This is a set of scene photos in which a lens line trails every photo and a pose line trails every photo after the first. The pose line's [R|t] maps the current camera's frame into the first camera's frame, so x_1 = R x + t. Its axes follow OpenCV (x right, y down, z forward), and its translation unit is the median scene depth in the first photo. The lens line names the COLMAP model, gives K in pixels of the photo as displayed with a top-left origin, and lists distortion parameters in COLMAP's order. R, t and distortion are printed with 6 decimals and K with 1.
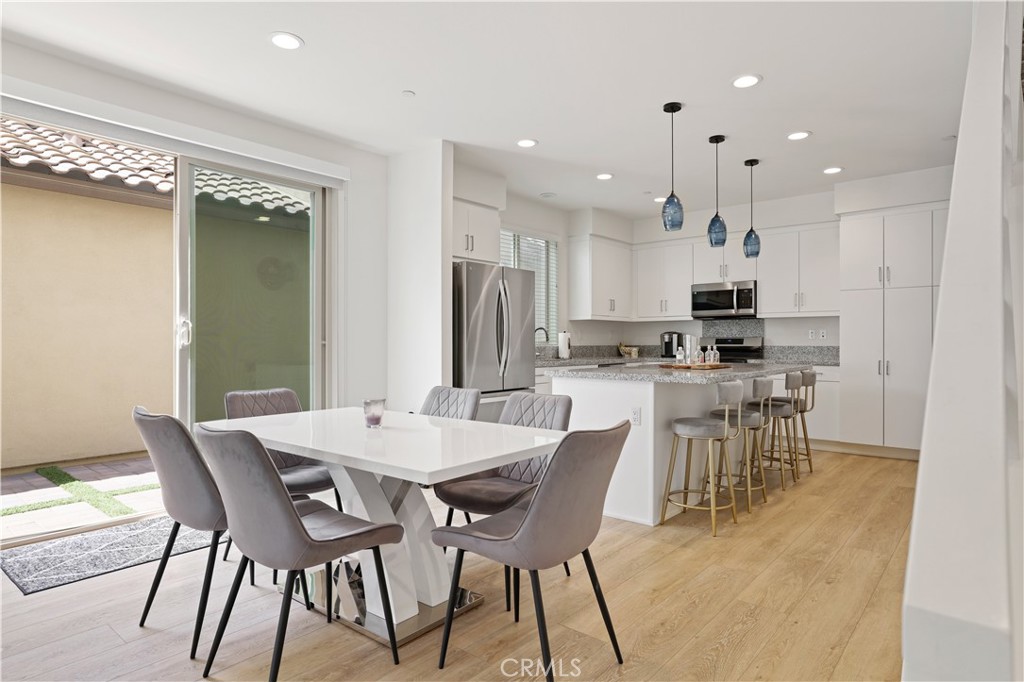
lens RADIAL K [[590.2, 0, 512.5], [0, 590.2, 340.4], [0, 0, 1]] dist [0.000176, 0.000045]
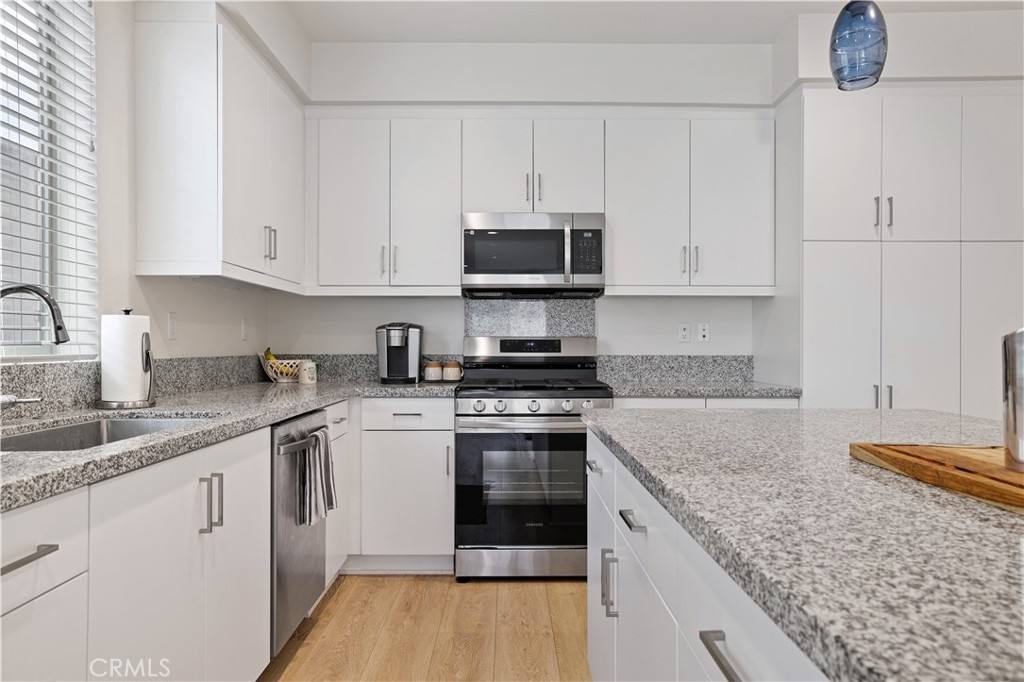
lens RADIAL K [[668.6, 0, 512.9], [0, 668.6, 339.6], [0, 0, 1]] dist [0.009180, 0.000639]
pose [[0.763807, 0.008235, 0.645392, 0.021494], [-0.004101, 0.999960, -0.007906, 0.000958], [-0.645431, 0.003392, 0.763811, 0.623014]]
